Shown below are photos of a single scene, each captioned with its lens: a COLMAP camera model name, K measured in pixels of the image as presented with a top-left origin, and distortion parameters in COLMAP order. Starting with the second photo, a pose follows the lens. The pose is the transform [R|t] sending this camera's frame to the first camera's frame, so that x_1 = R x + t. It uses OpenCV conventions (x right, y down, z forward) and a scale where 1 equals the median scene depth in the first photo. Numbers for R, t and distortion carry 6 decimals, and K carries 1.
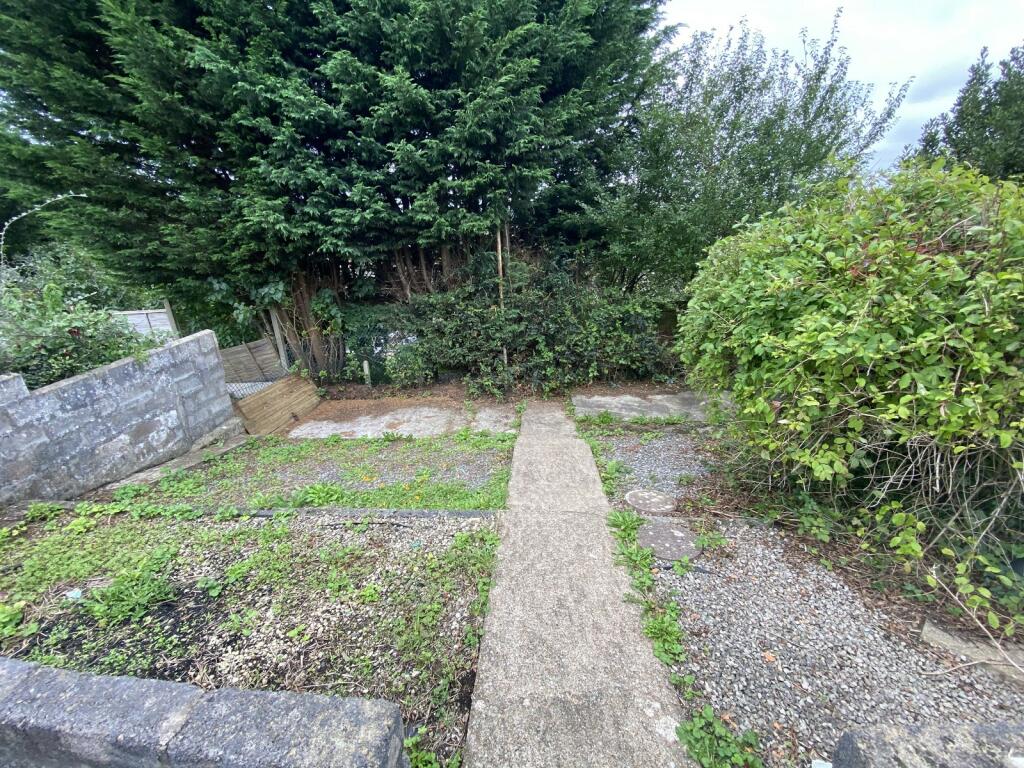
lens RADIAL K [[412.1, 0, 515.2], [0, 412.1, 385.5], [0, 0, 1]] dist [0.013407, -0.017840]
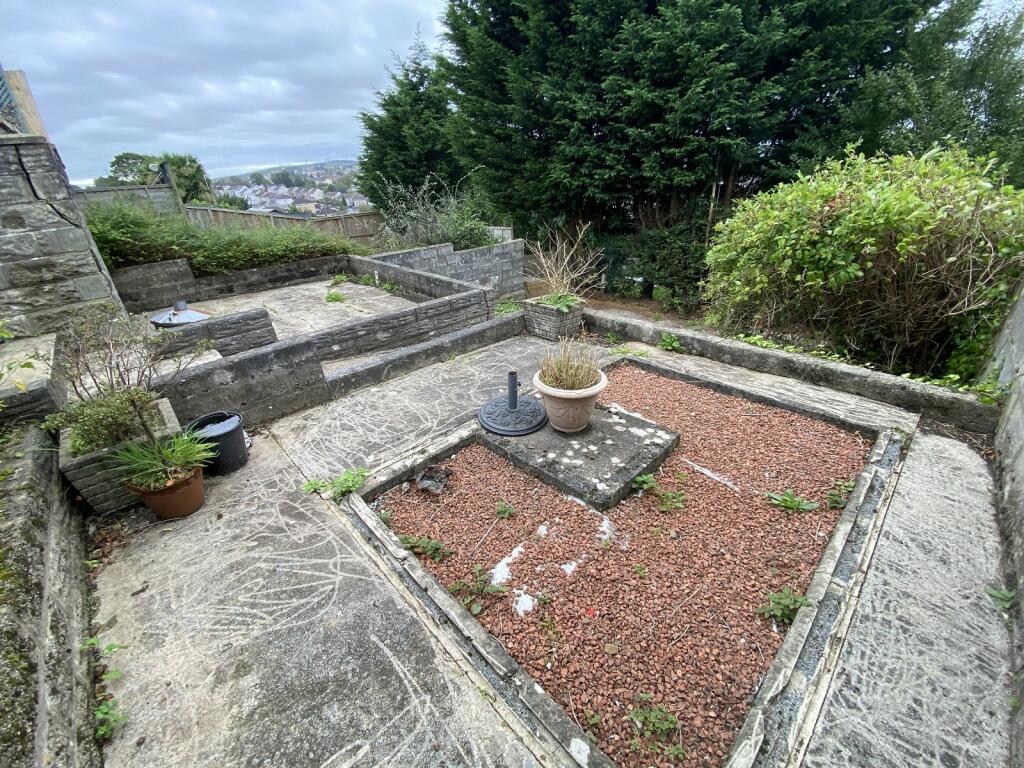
lens RADIAL K [[416.9, 0, 509.7], [0, 416.9, 385.6], [0, 0, 1]] dist [0.025171, -0.026268]
pose [[0.734961, 0.300803, -0.607742, 0.590040], [-0.223459, 0.953605, 0.201752, 0.134556], [0.640233, -0.012474, 0.768079, -0.519706]]
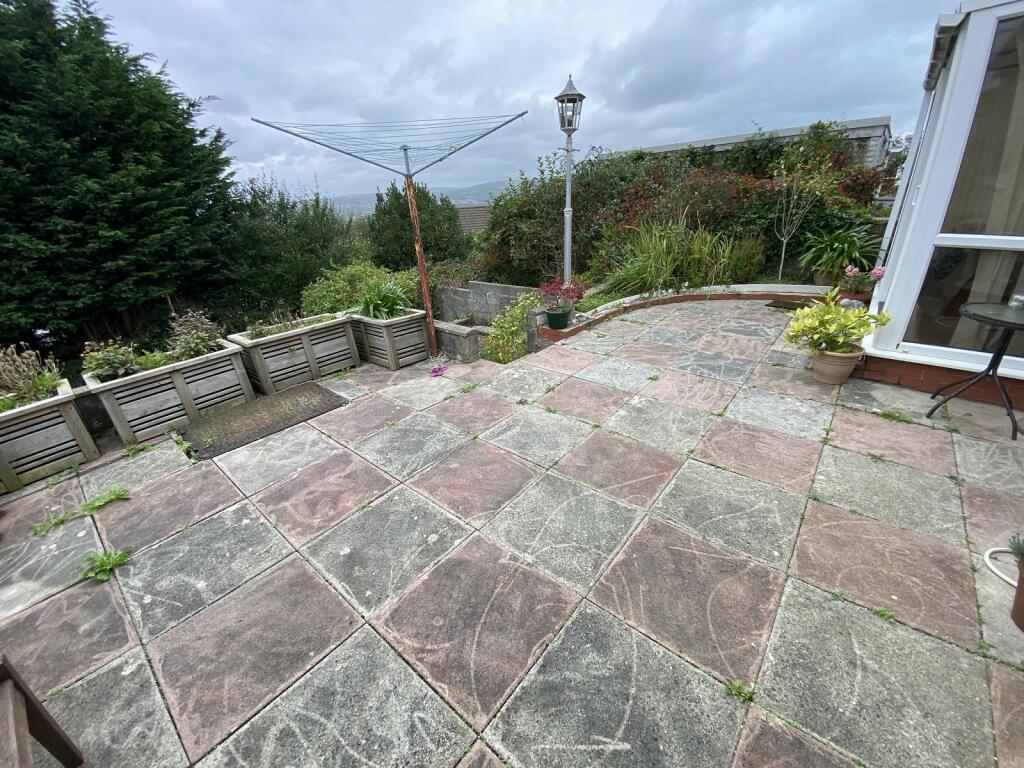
lens RADIAL K [[412.1, 0, 515.2], [0, 412.1, 385.5], [0, 0, 1]] dist [0.013407, -0.017840]
pose [[0.604433, -0.341218, 0.719883, -0.614078], [0.323494, 0.930902, 0.169626, 0.164060], [-0.728020, 0.130350, 0.673050, -1.260245]]
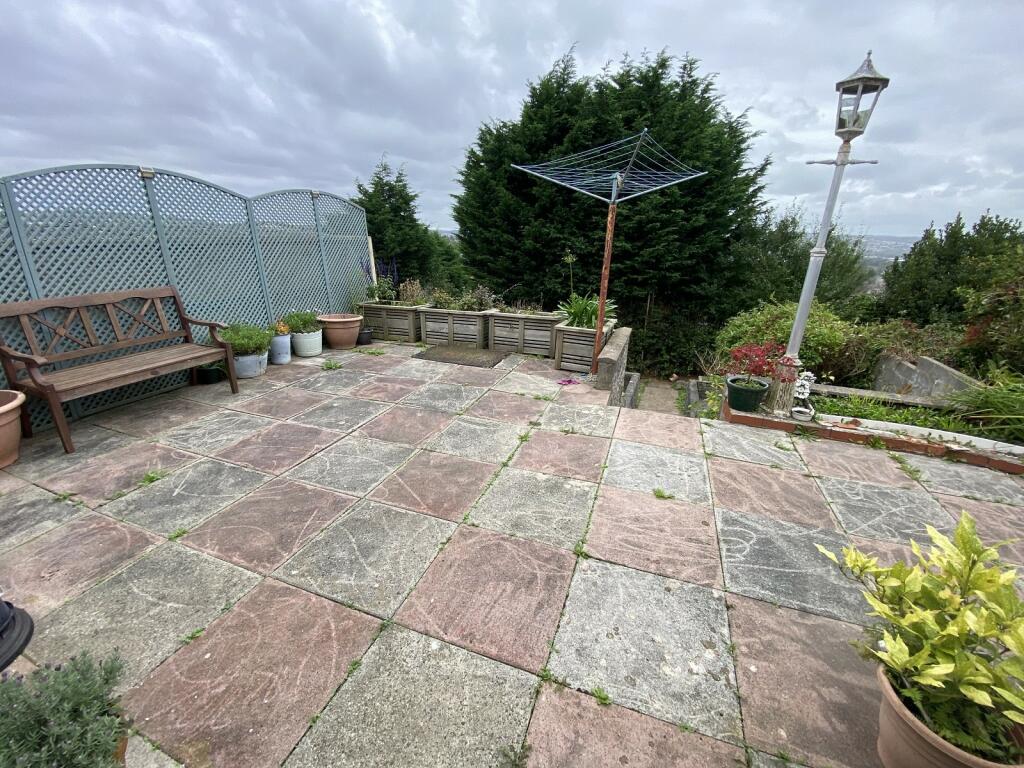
lens RADIAL K [[416.9, 0, 509.7], [0, 416.9, 385.6], [0, 0, 1]] dist [0.025171, -0.026268]
pose [[0.952866, 0.135486, -0.271459, -0.093328], [-0.143041, 0.989683, -0.008142, 0.242436], [0.267555, 0.046588, 0.962416, -1.440919]]
